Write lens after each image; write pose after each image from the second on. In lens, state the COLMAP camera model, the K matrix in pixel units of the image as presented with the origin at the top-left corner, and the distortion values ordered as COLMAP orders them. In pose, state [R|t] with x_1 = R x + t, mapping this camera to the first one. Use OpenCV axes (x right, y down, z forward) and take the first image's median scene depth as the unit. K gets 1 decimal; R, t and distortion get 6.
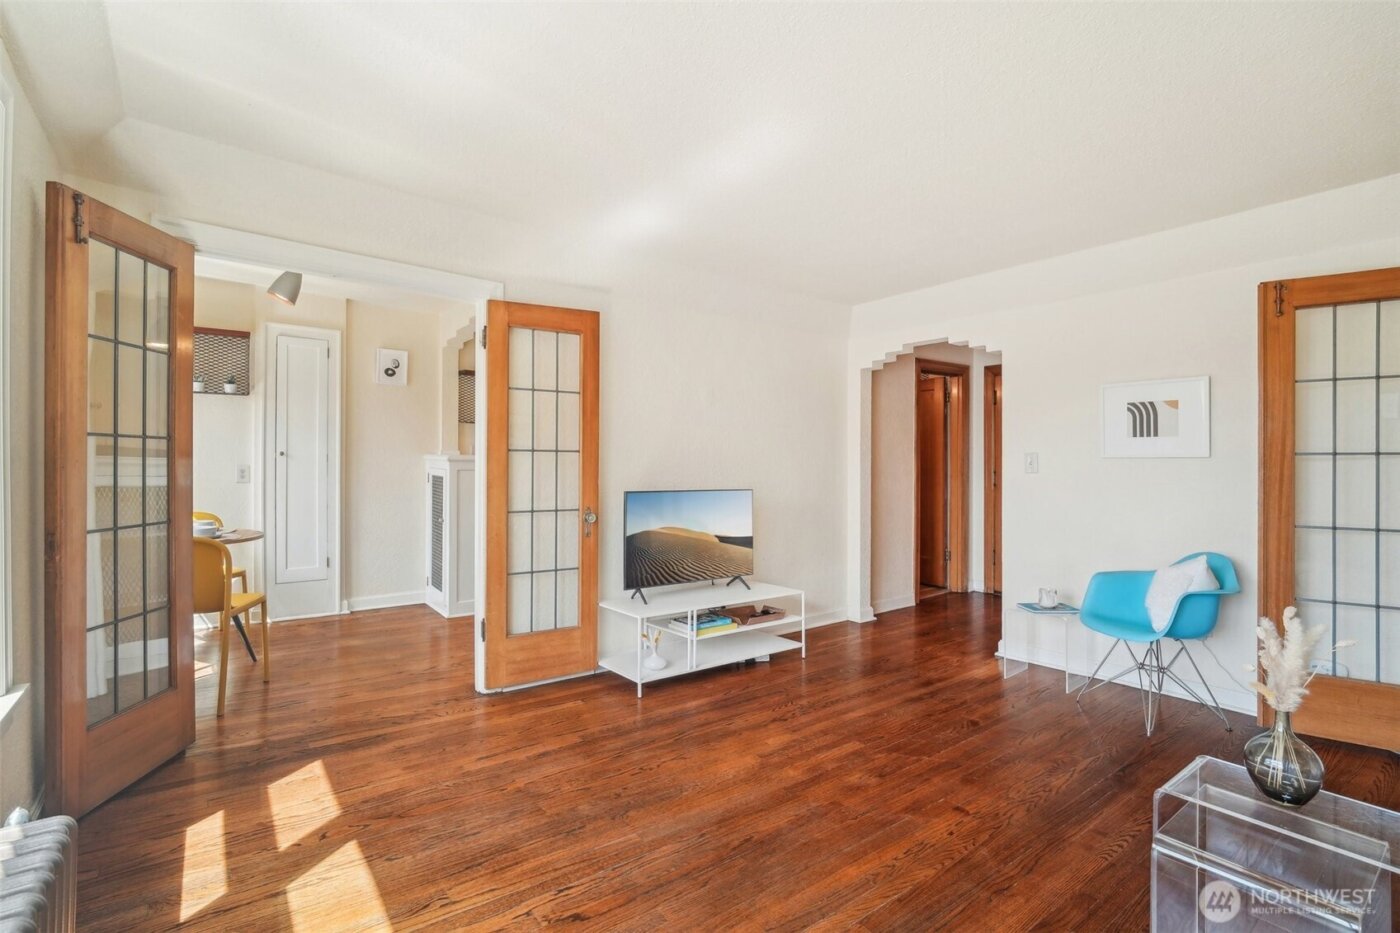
lens RADIAL K [[658.6, 0, 709.1], [0, 658.6, 463.1], [0, 0, 1]] dist [-0.005901, 0.002436]
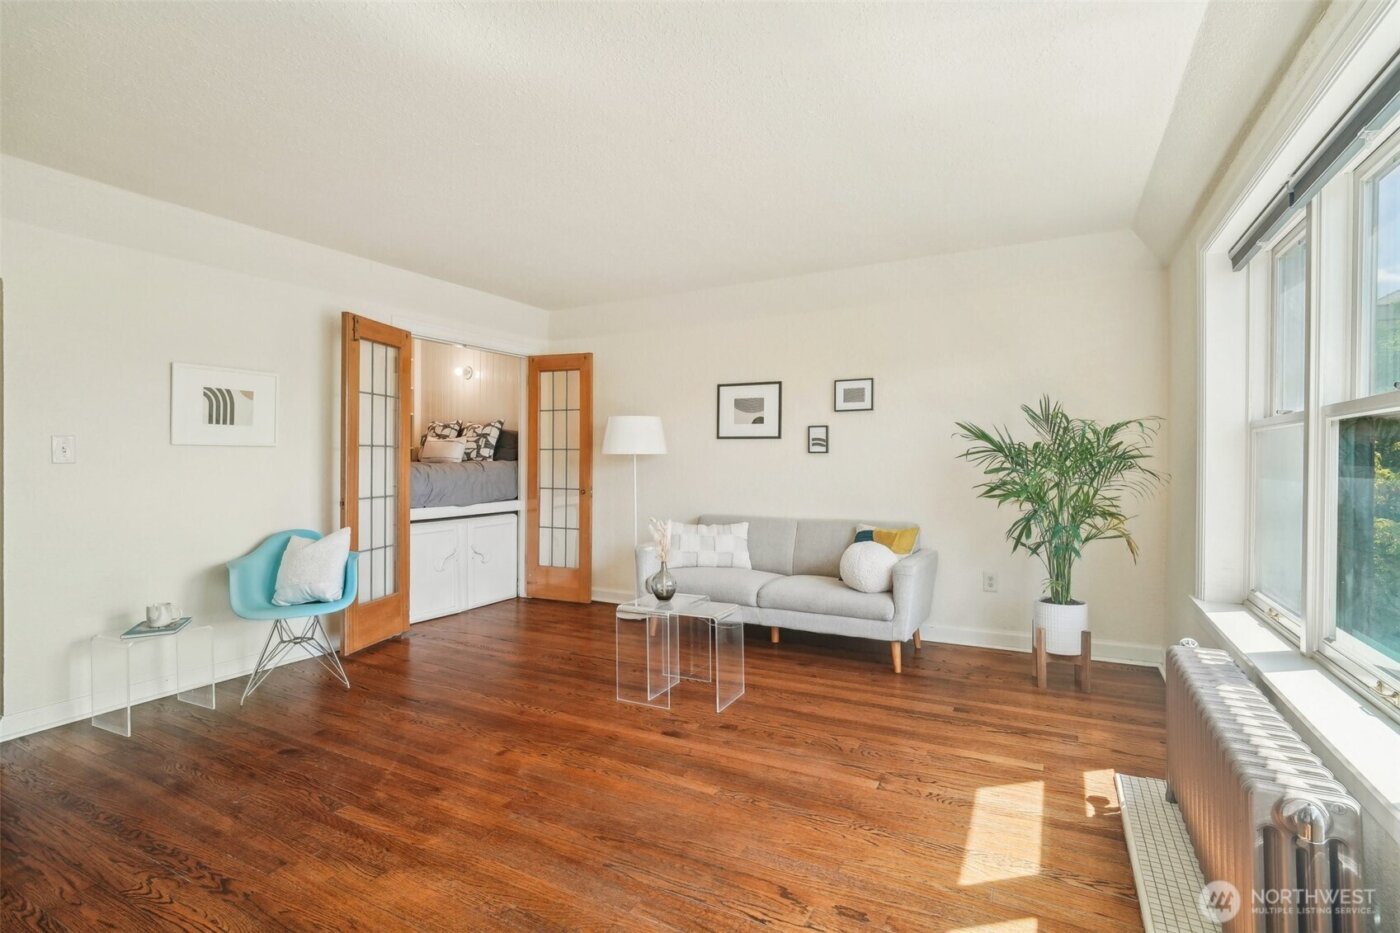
lens RADIAL K [[658.6, 0, 696.5], [0, 658.6, 471.4], [0, 0, 1]] dist [-0.005901, 0.002436]
pose [[-0.403258, -0.023404, 0.914787, -0.519765], [-0.005931, 0.999719, 0.022962, 0.003399], [-0.915067, 0.003834, -0.403284, 0.746855]]
